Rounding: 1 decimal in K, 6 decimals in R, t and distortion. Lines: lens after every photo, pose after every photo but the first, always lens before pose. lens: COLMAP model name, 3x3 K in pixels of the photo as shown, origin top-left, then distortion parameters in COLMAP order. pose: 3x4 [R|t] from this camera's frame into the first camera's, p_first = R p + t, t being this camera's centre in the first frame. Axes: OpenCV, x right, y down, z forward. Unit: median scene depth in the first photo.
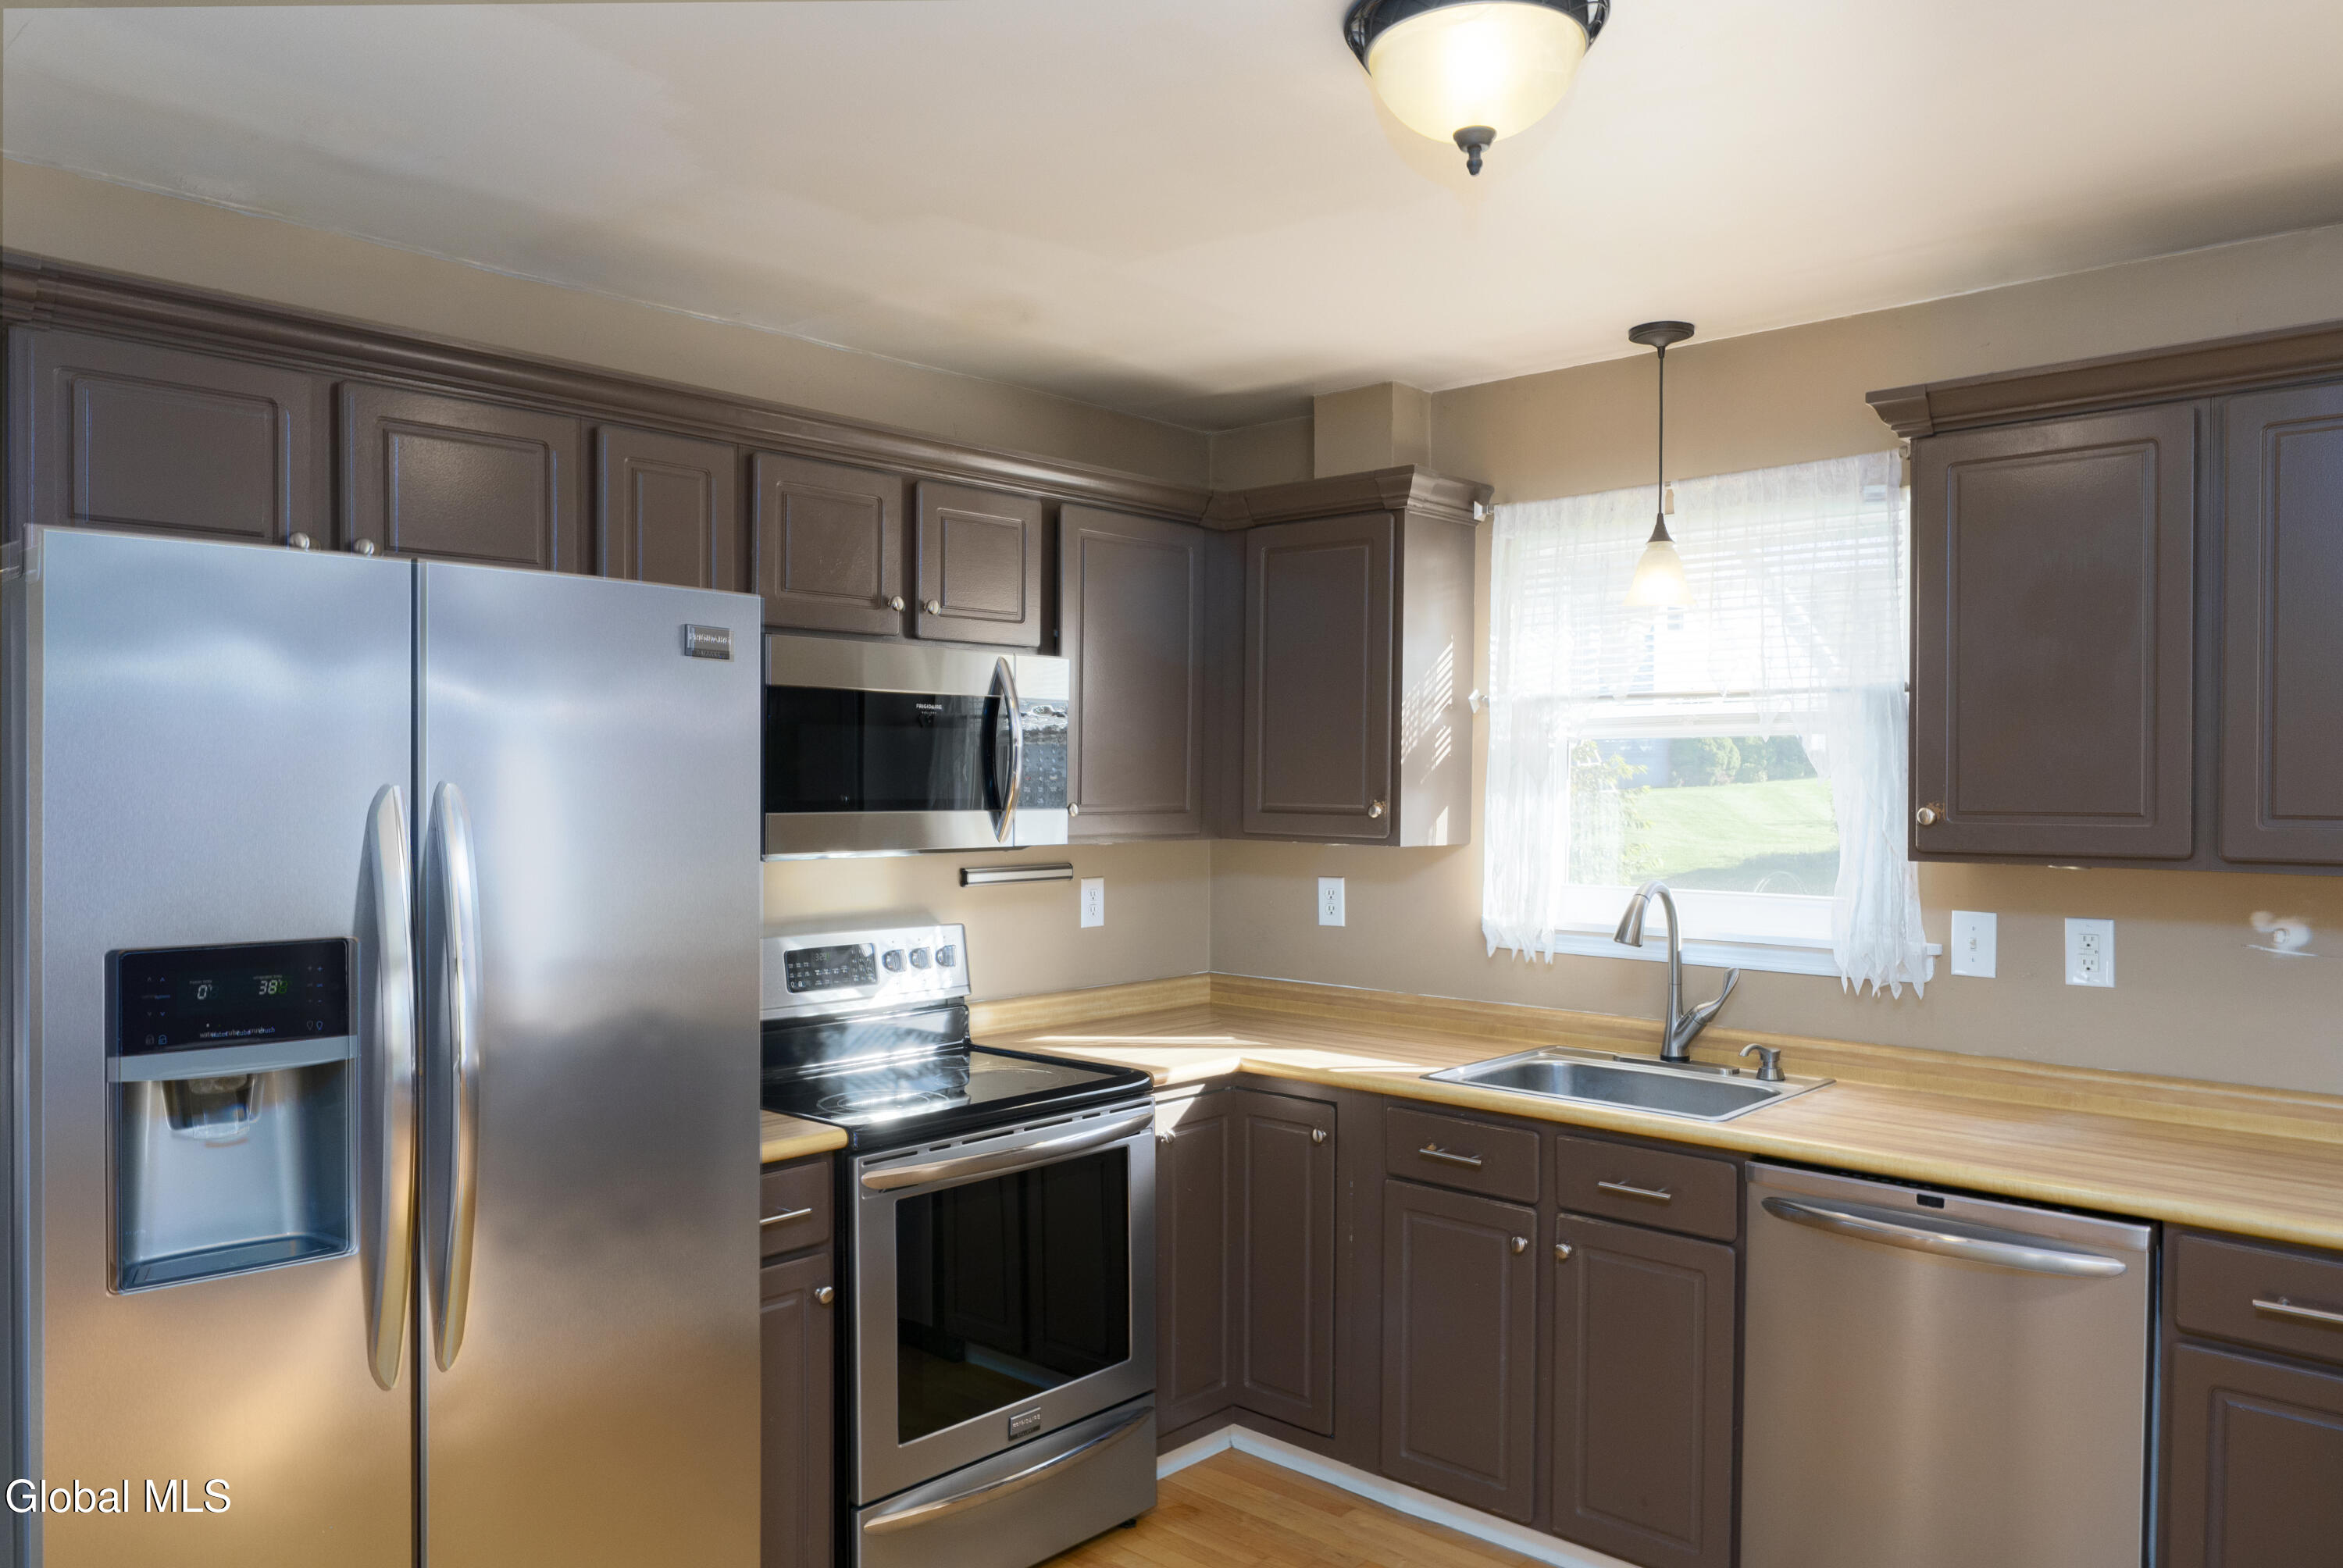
lens RADIAL K [[1628.1, 0, 1134.0], [0, 1628.1, 801.1], [0, 0, 1]] dist [-0.014081, -0.003225]
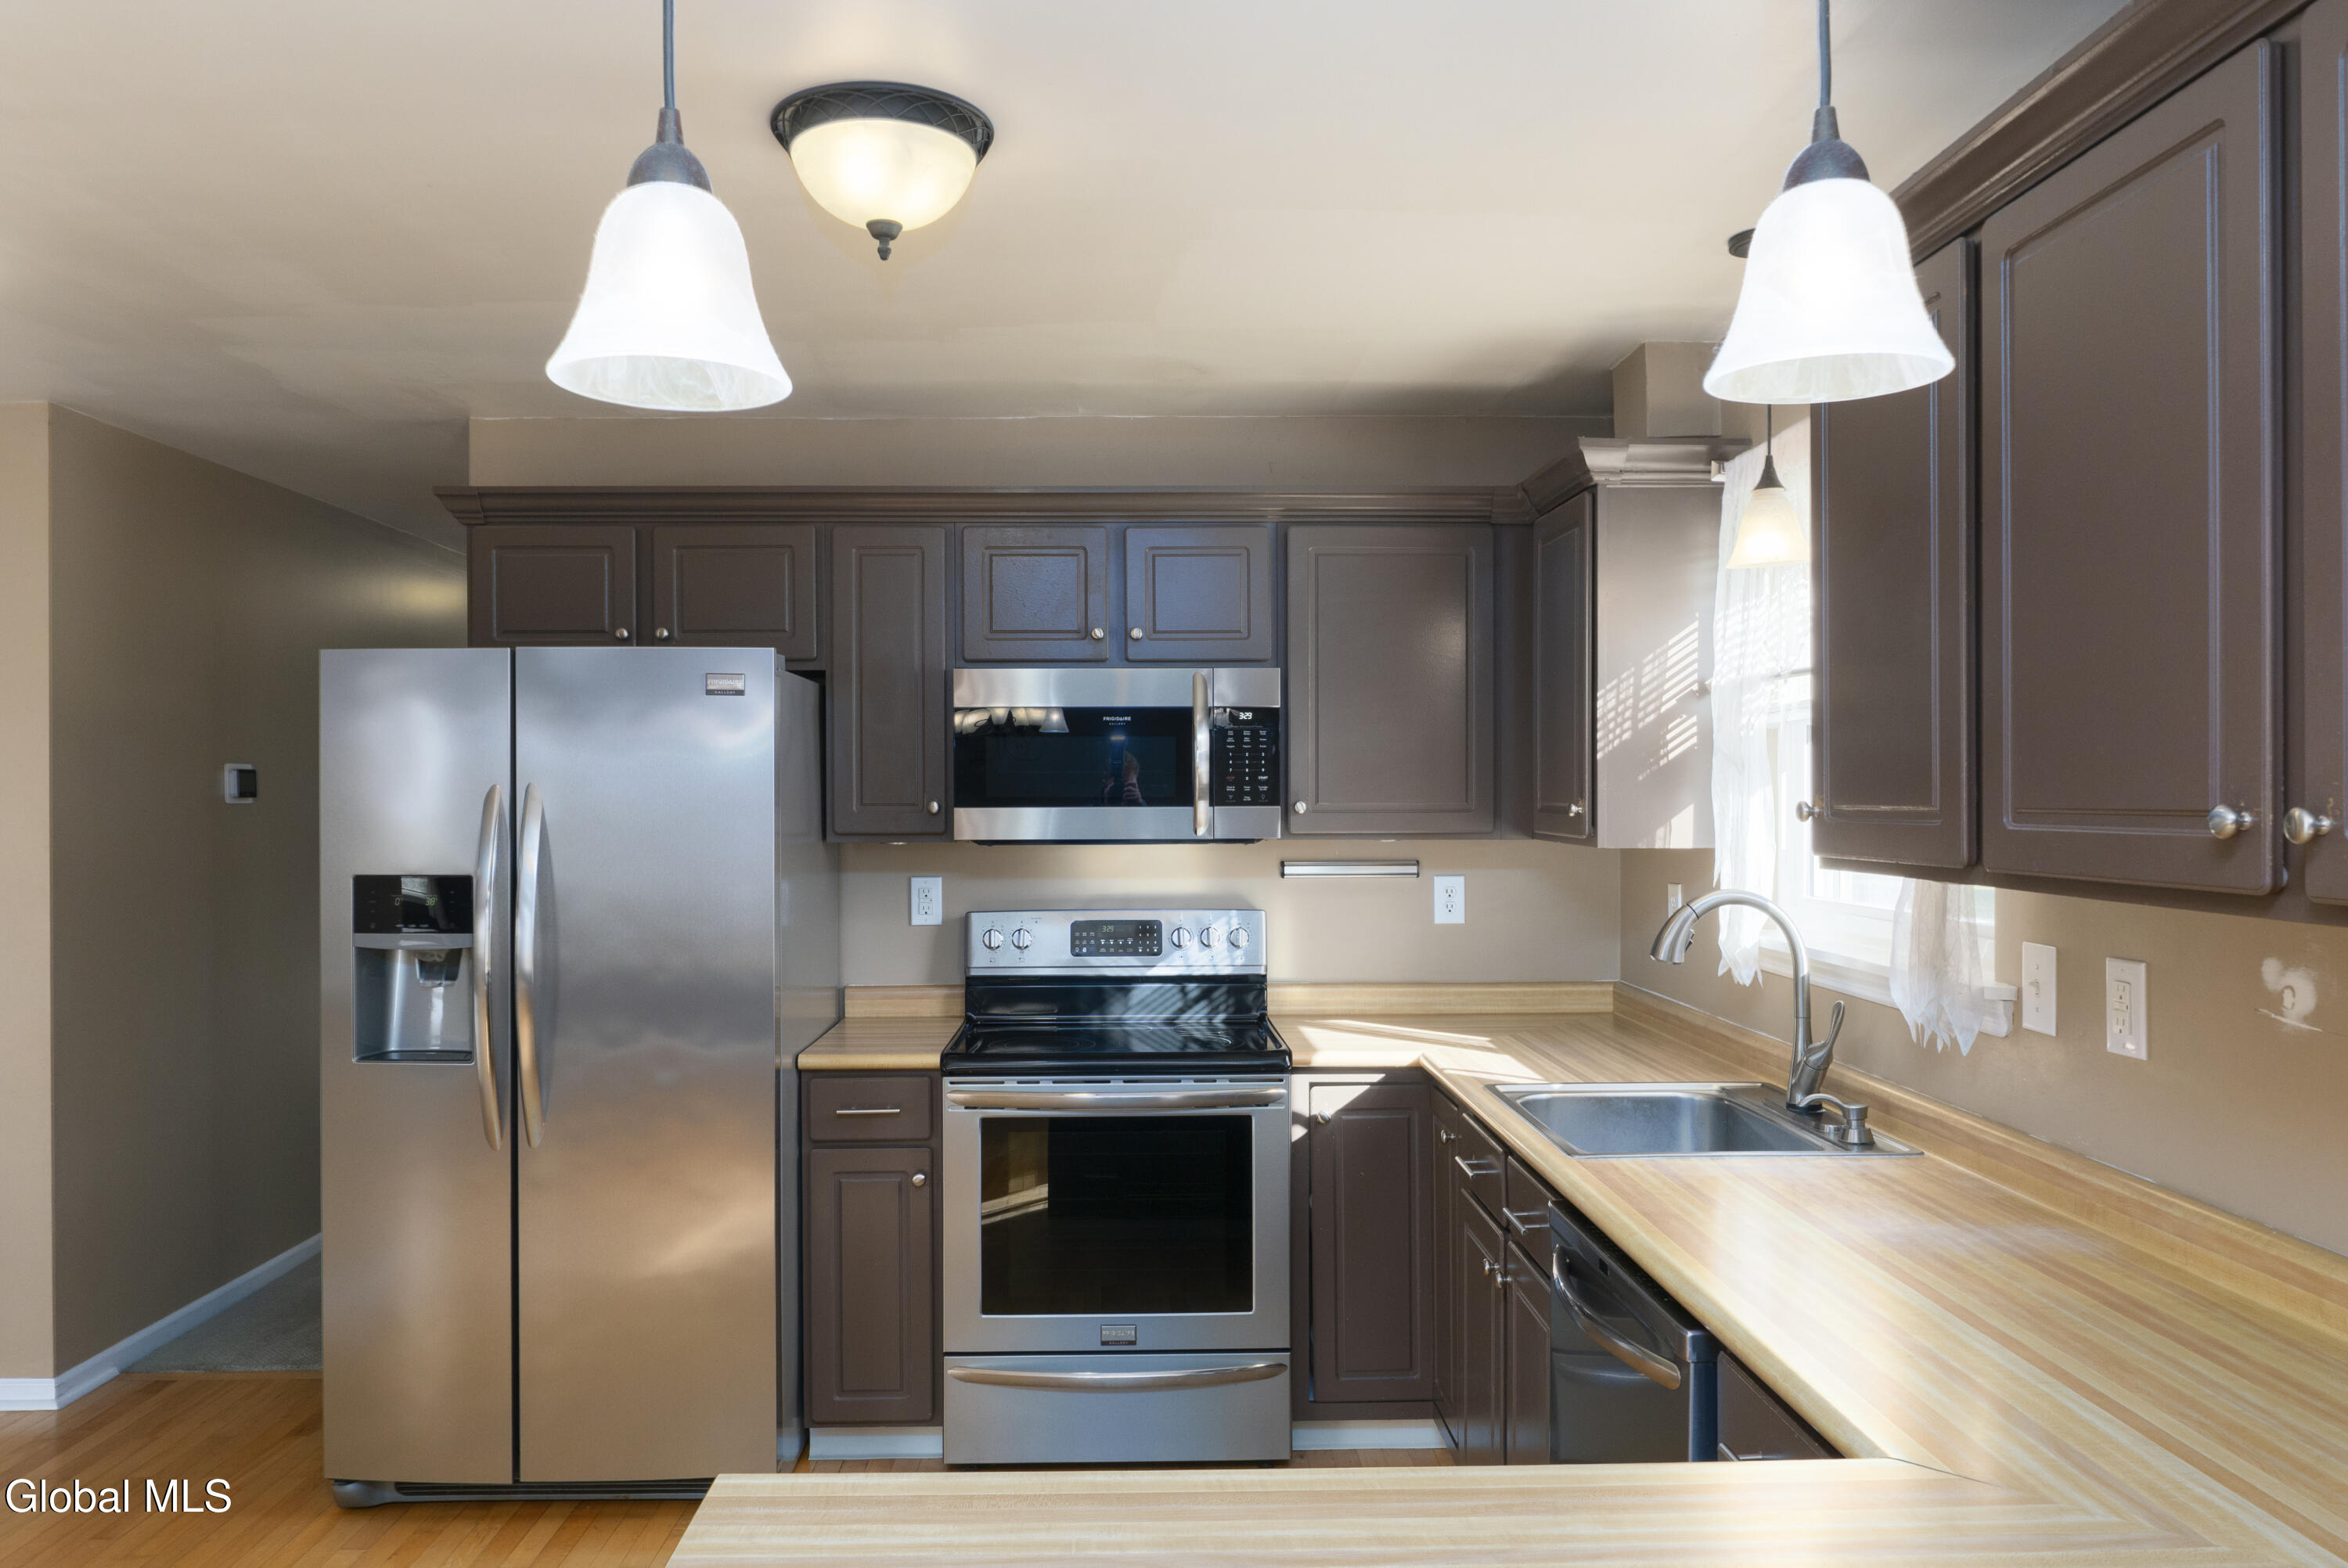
lens RADIAL K [[1631.5, 0, 1171.6], [0, 1631.5, 794.2], [0, 0, 1]] dist [-0.014081, -0.003225]
pose [[0.701996, -0.005091, -0.712163, 0.721325], [-0.003232, 0.999941, -0.010334, 0.008797], [0.712174, 0.009556, 0.701938, 0.192121]]
